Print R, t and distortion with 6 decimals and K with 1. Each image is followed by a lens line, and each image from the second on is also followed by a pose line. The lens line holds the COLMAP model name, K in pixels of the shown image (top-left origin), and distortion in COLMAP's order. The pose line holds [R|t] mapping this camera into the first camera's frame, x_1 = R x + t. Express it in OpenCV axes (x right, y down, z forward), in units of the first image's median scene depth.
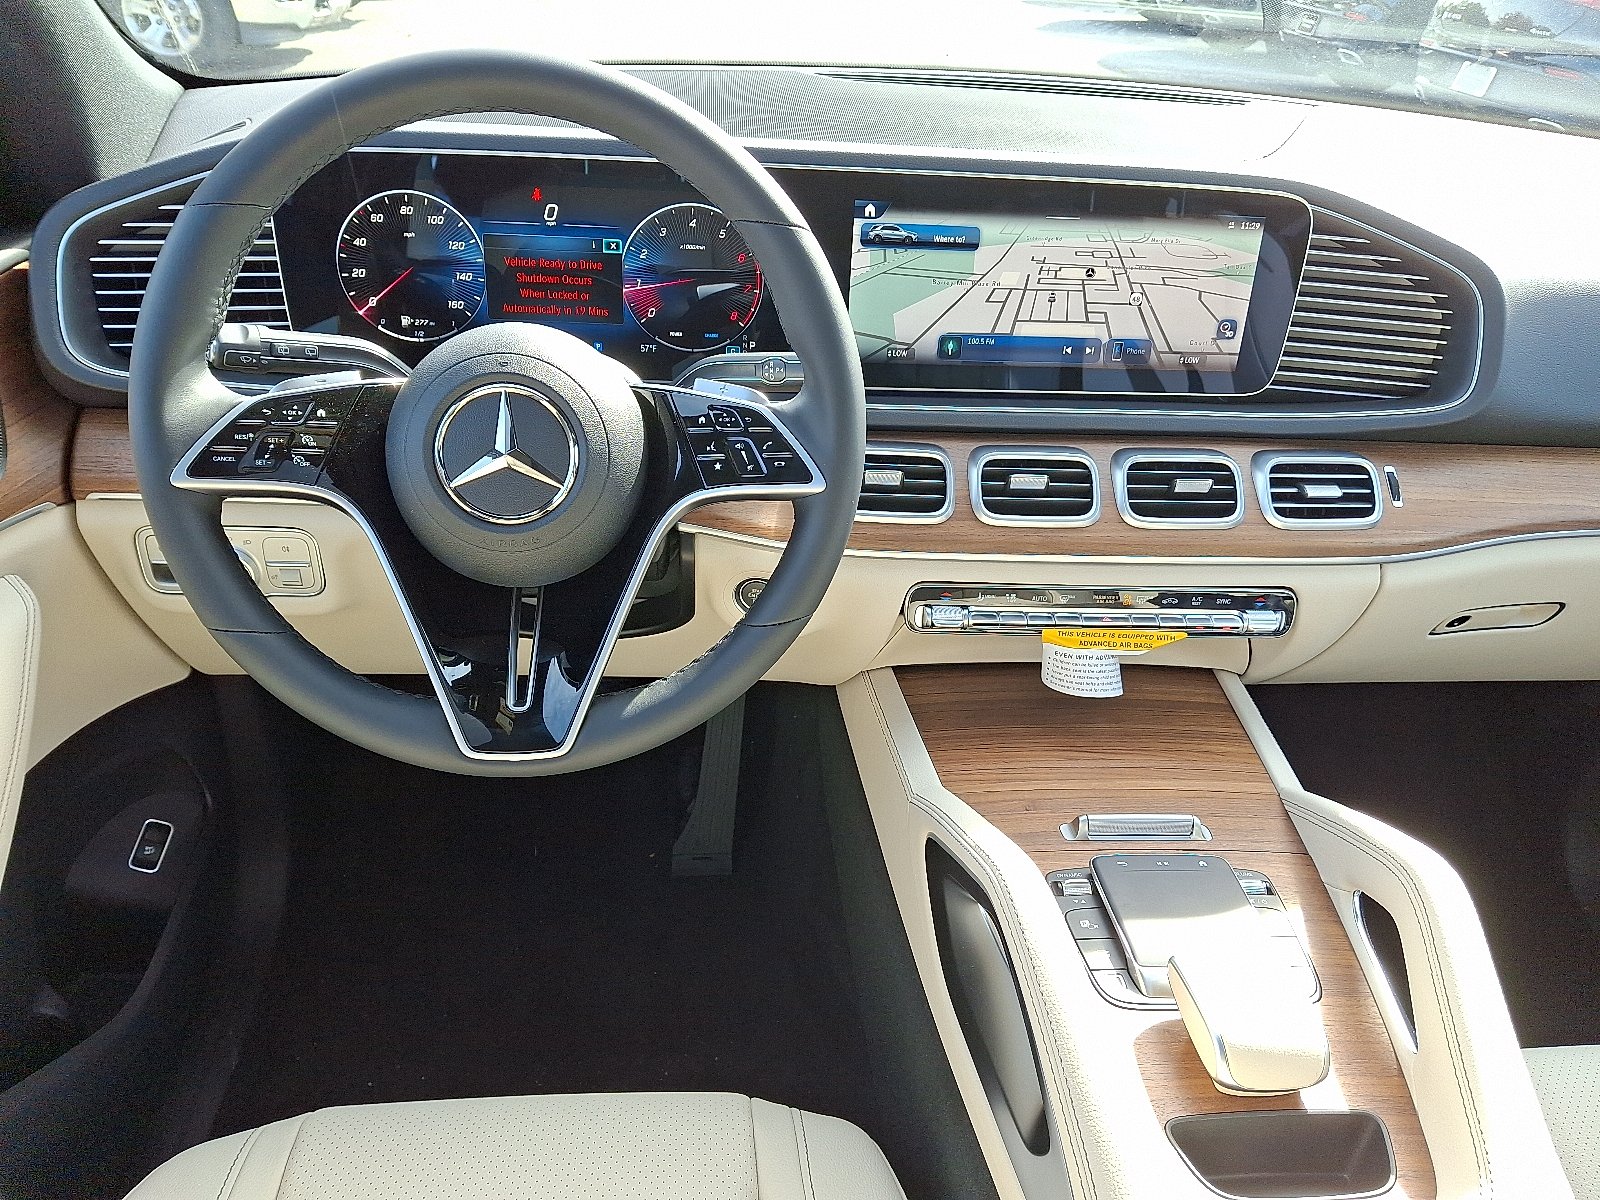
lens RADIAL K [[1163.1, 0, 801.7], [0, 1163.1, 666.8], [0, 0, 1]] dist [0.126769, -0.123656]
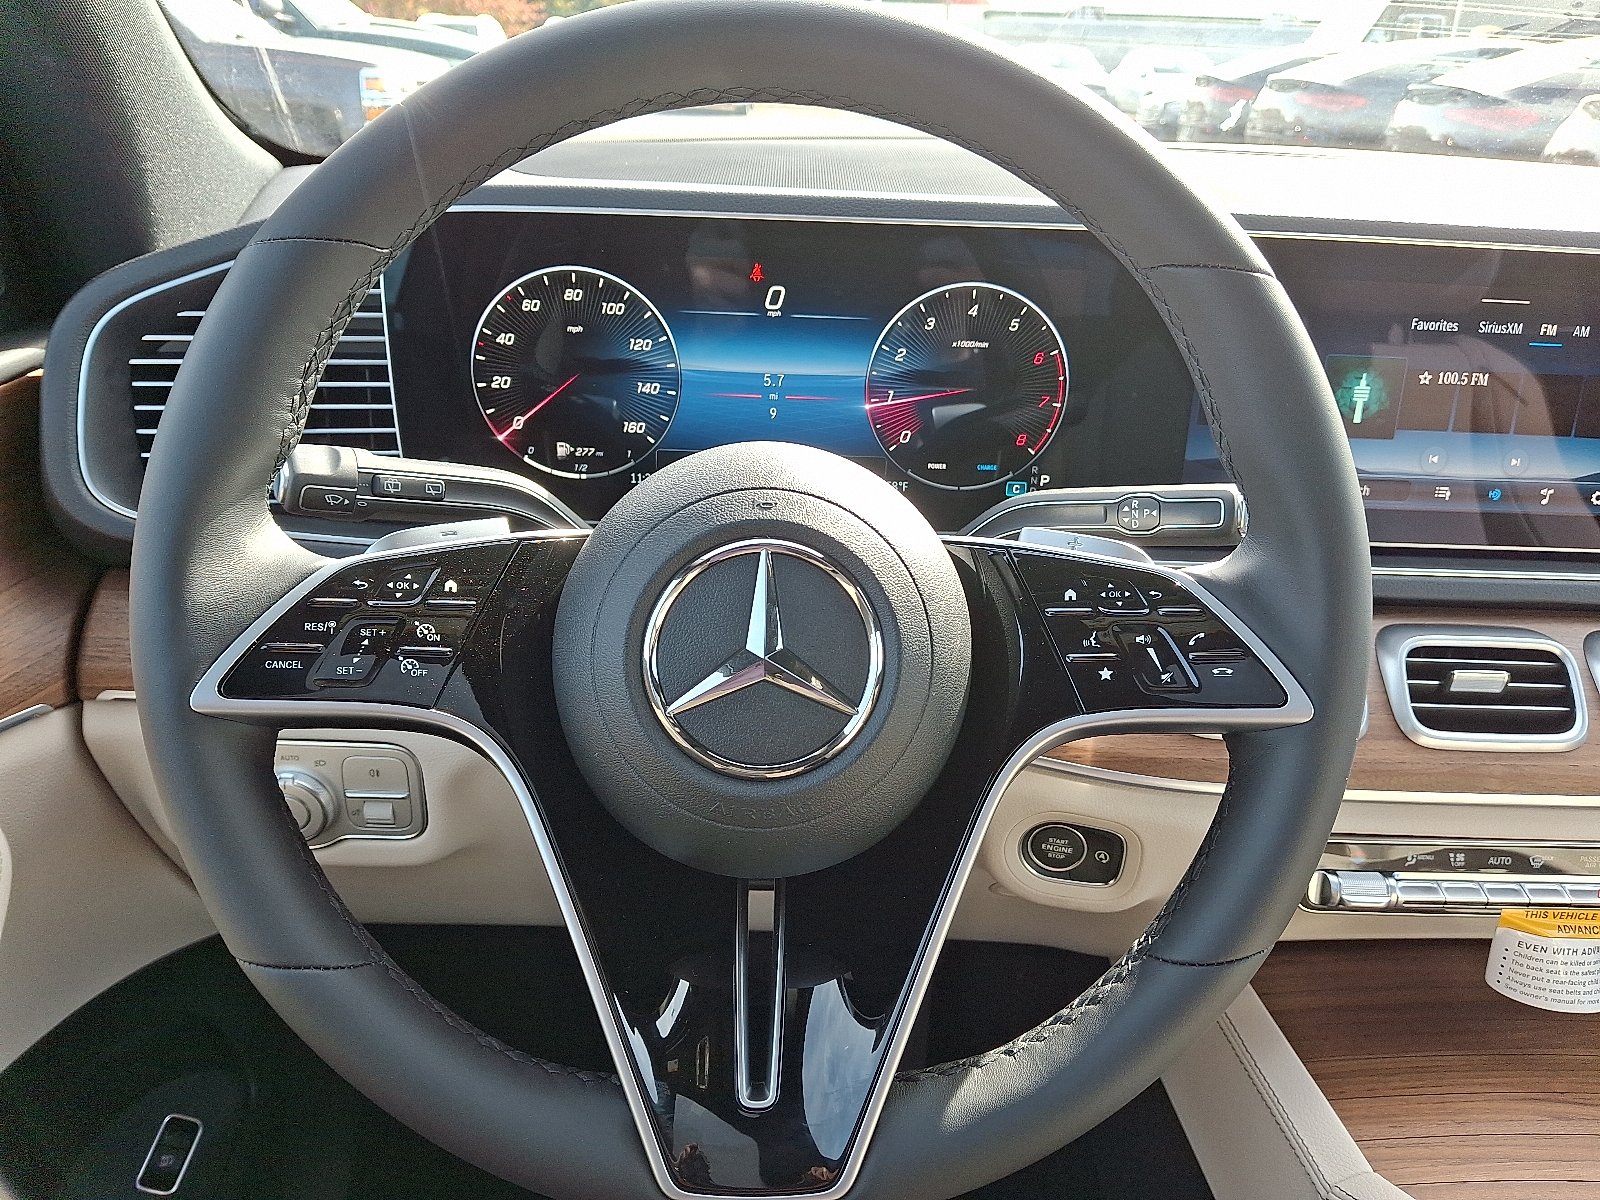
lens RADIAL K [[1172.5, 0, 806.6], [0, 1172.5, 671.4], [0, 0, 1]] dist [0.304634, -0.528594]
pose [[0.998297, 0.011036, -0.057287, -0.163580], [-0.017870, 0.992590, -0.120188, -0.087102], [0.055537, 0.121007, 0.991097, 0.356597]]
